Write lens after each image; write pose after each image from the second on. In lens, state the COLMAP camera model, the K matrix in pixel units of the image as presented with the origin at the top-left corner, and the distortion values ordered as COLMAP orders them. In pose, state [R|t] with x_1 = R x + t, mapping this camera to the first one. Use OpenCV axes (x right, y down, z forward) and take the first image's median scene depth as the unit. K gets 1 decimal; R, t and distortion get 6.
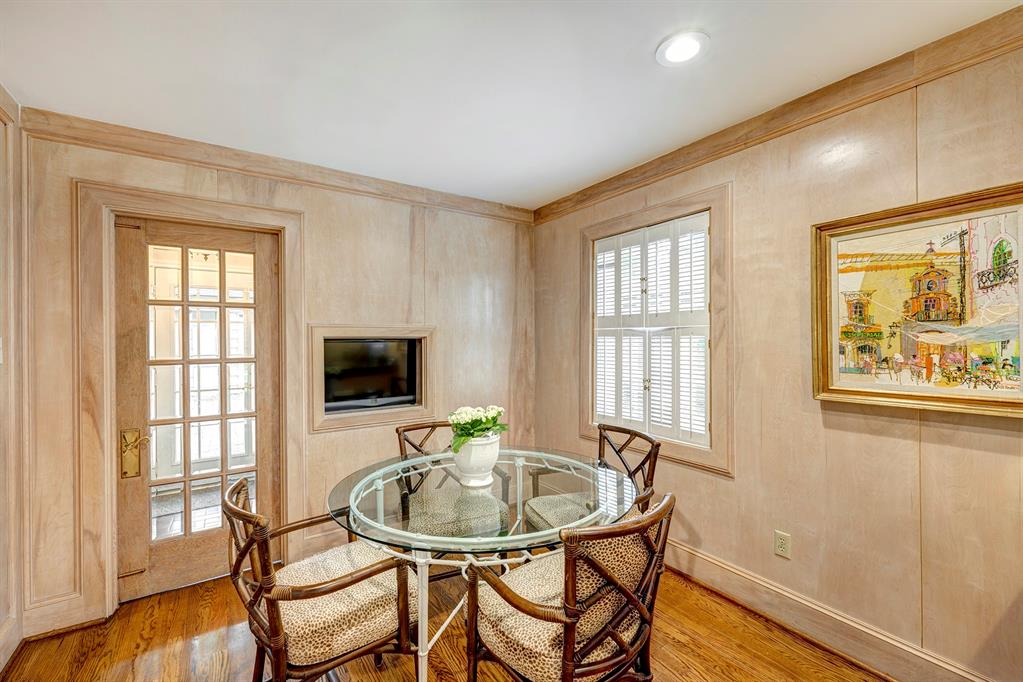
lens RADIAL K [[431.1, 0, 511.2], [0, 431.1, 338.5], [0, 0, 1]] dist [-0.000890, -0.000548]
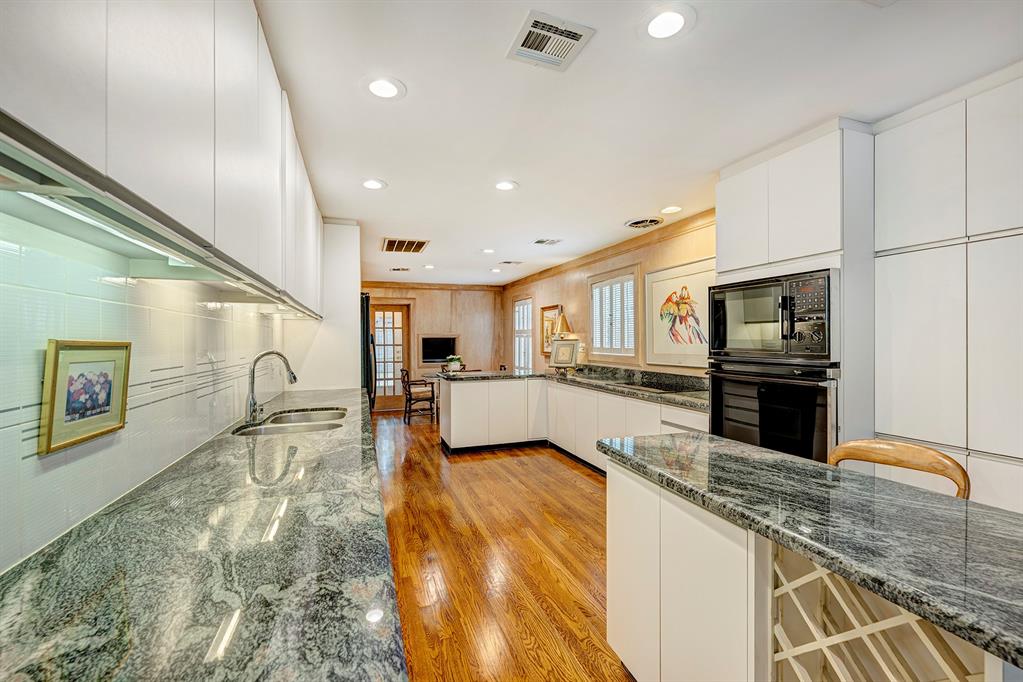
lens RADIAL K [[431.1, 0, 510.2], [0, 431.1, 339.8], [0, 0, 1]] dist [-0.000890, -0.000548]
pose [[0.968190, 0.002763, -0.250200, 1.003497], [-0.000568, 0.999961, 0.008845, -0.015083], [0.250214, -0.008422, 0.968154, -1.936322]]
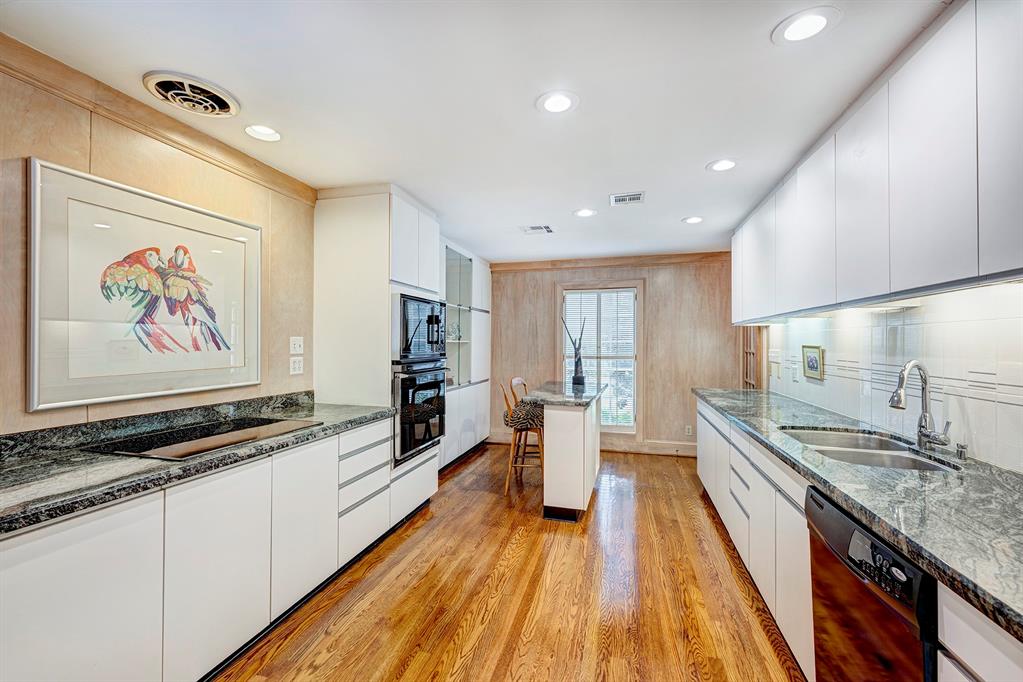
lens RADIAL K [[431.1, 0, 509.3], [0, 431.1, 341.1], [0, 0, 1]] dist [-0.000890, -0.000548]
pose [[-0.655338, 0.005212, 0.755318, 0.166451], [-0.006293, 0.999904, -0.012360, -0.001661], [-0.755310, -0.012853, -0.655242, -0.208107]]
